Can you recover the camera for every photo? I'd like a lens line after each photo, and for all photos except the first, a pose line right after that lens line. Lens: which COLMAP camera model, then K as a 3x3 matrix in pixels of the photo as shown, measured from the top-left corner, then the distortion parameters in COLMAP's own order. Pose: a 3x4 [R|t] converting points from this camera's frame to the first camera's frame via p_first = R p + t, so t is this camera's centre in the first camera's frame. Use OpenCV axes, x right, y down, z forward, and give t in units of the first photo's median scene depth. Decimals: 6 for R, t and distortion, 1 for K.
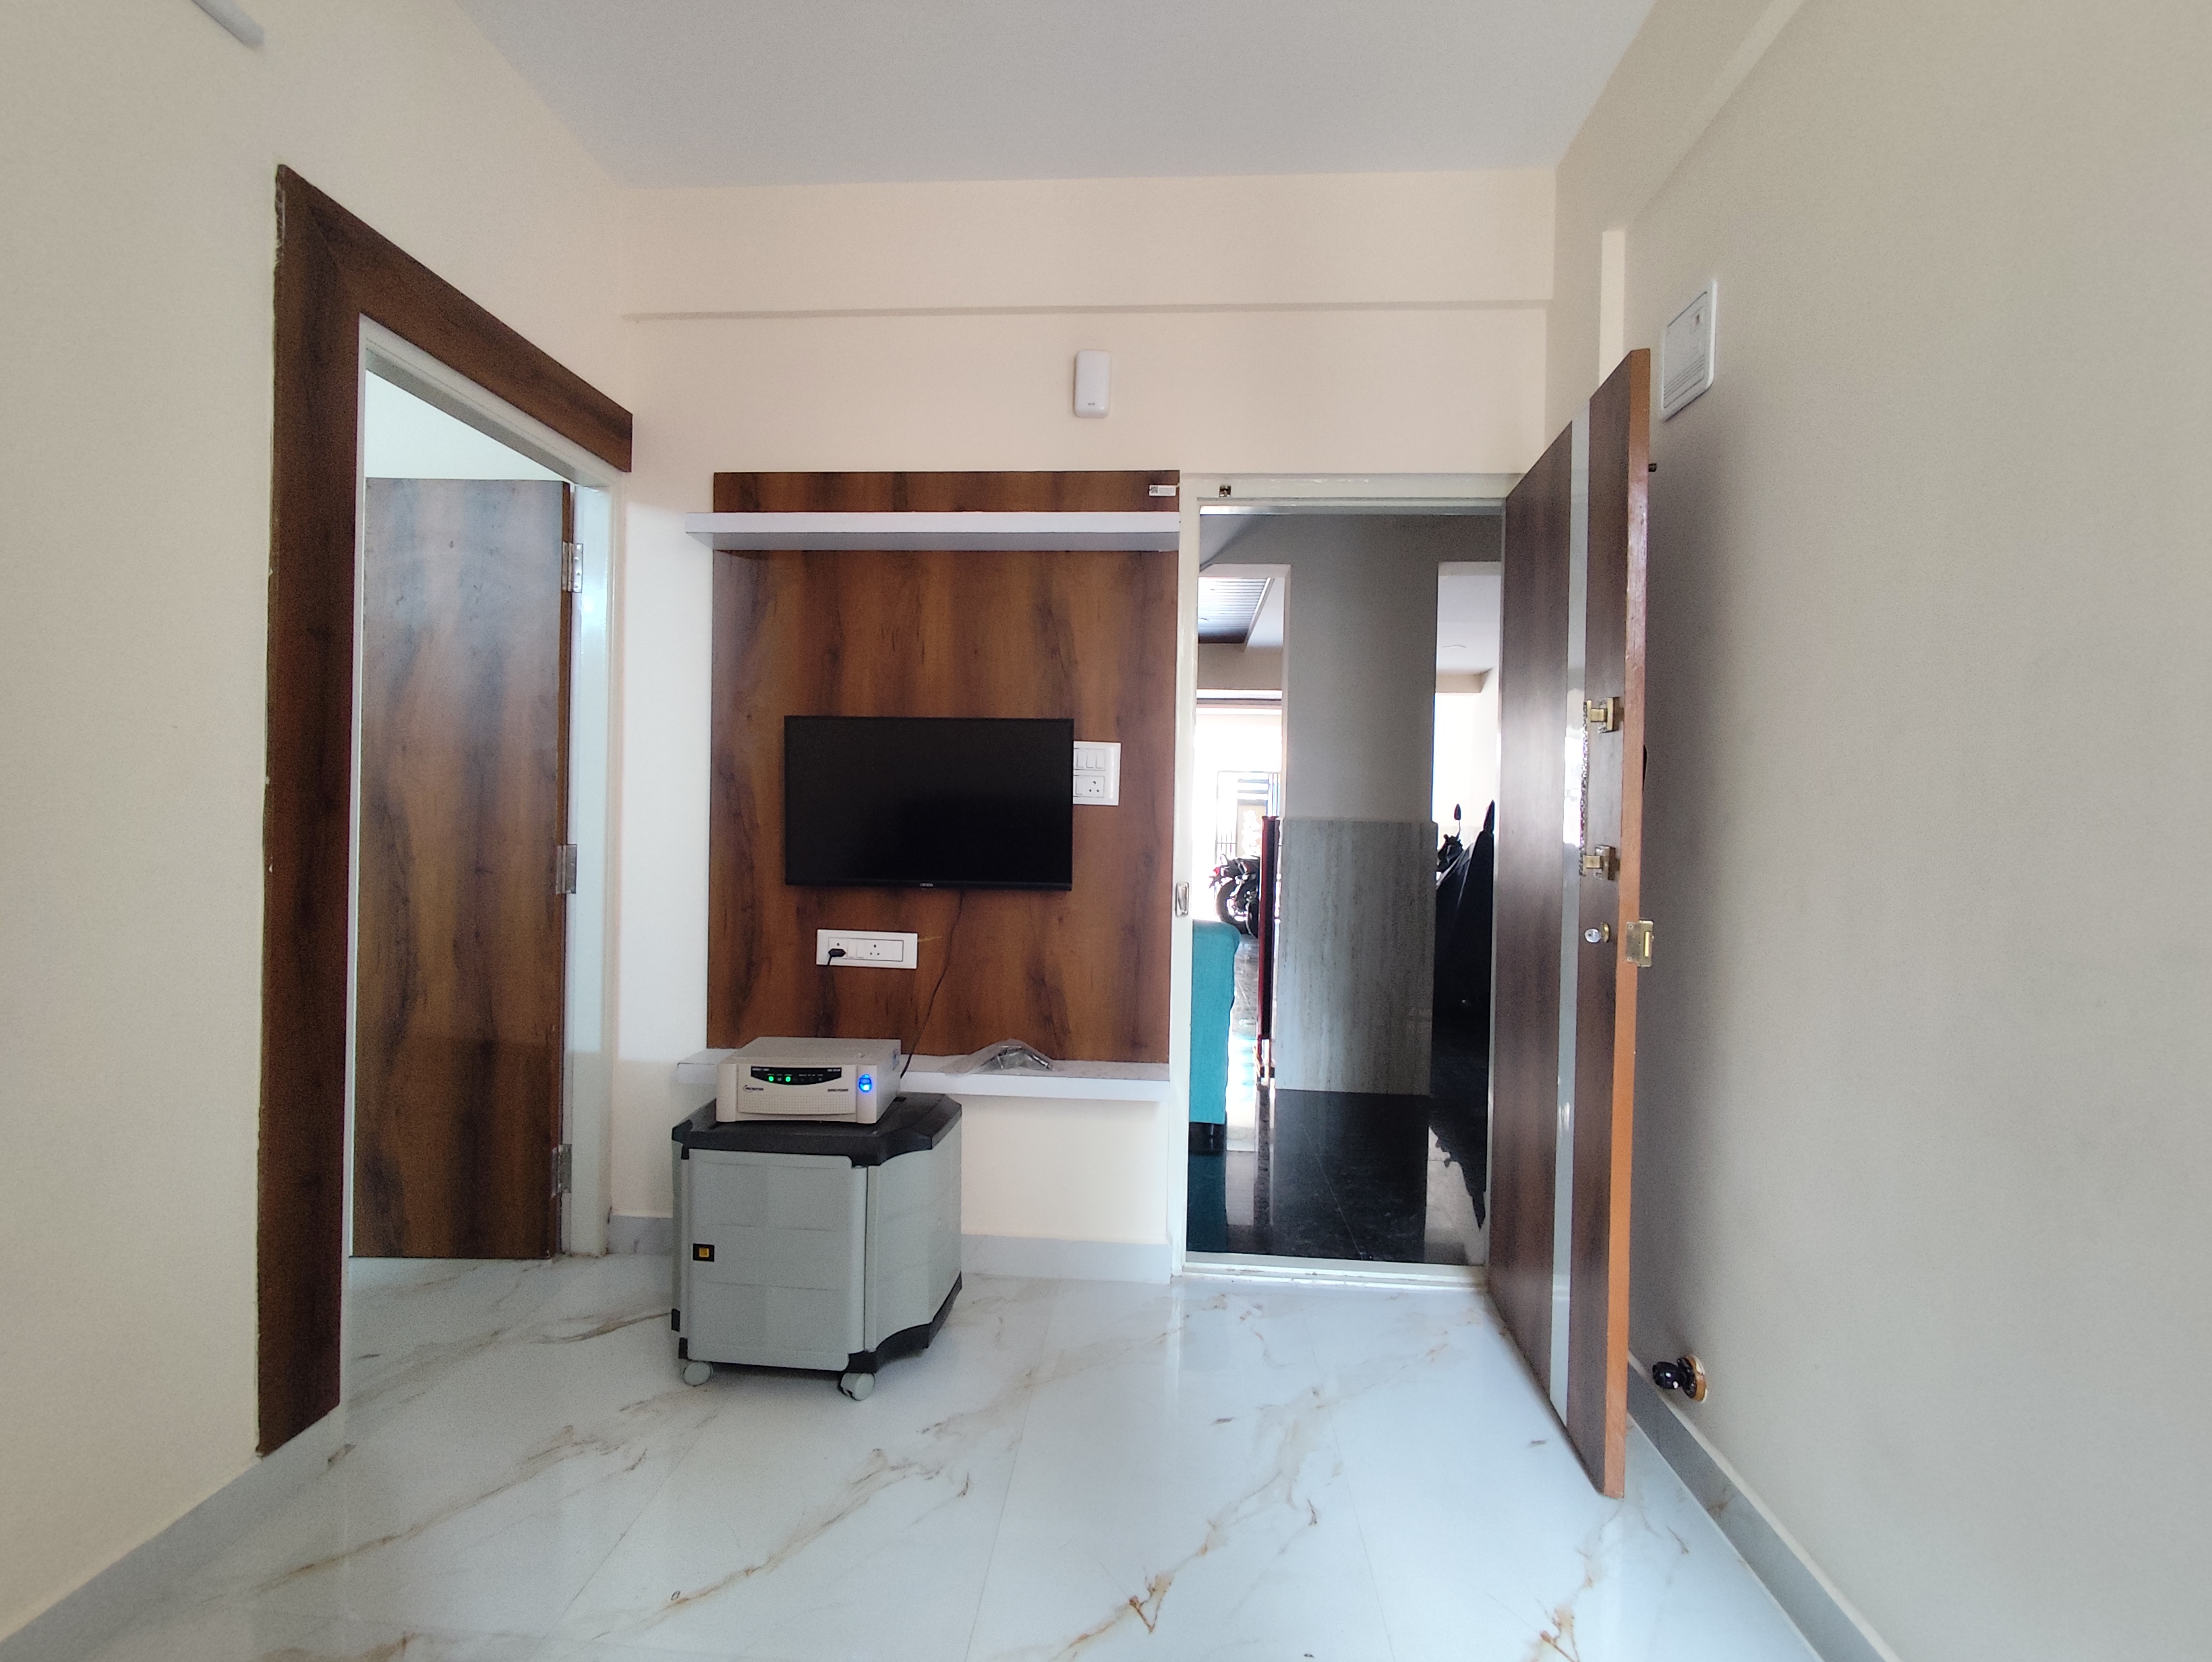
lens RADIAL K [[1014.1, 0, 1087.4], [0, 1014.1, 827.3], [0, 0, 1]] dist [-0.001878, 0.000665]
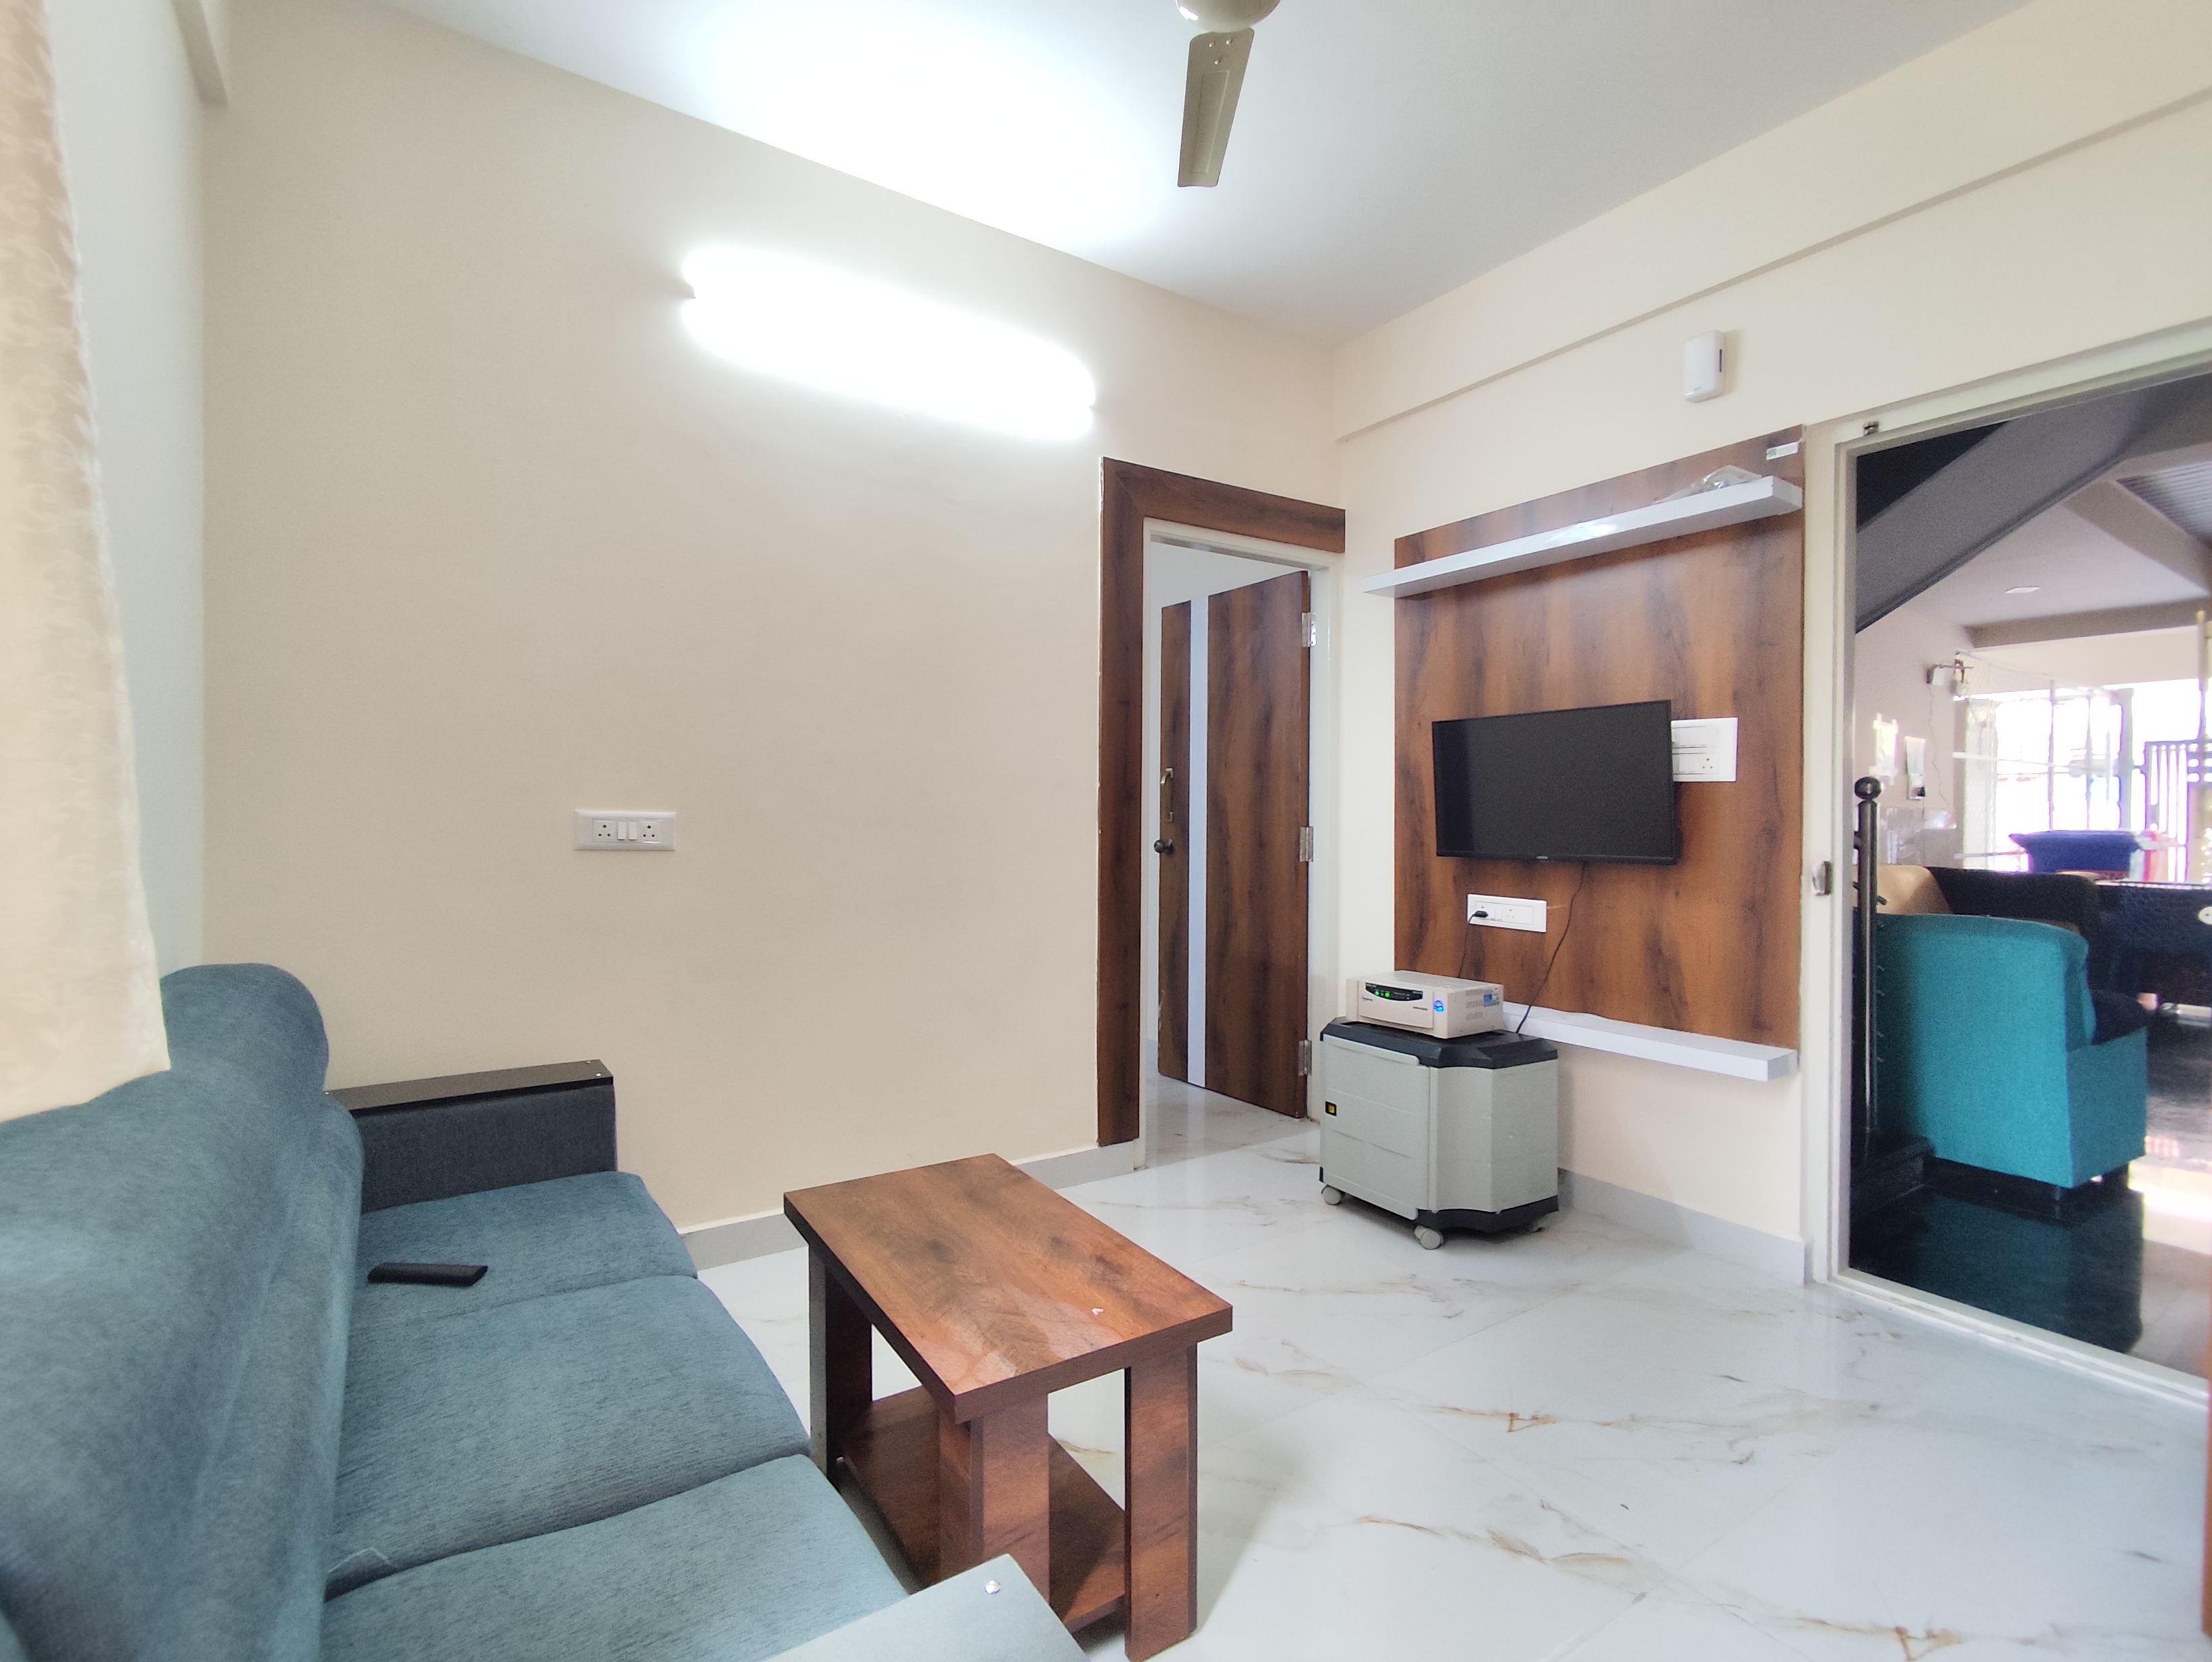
lens RADIAL K [[1014.1, 0, 1087.4], [0, 1014.1, 827.3], [0, 0, 1]] dist [-0.001878, 0.000665]
pose [[0.610502, -0.008220, -0.791972, 0.424511], [0.000754, 0.999952, -0.009798, 0.032927], [0.792014, 0.005385, 0.610479, -0.105001]]
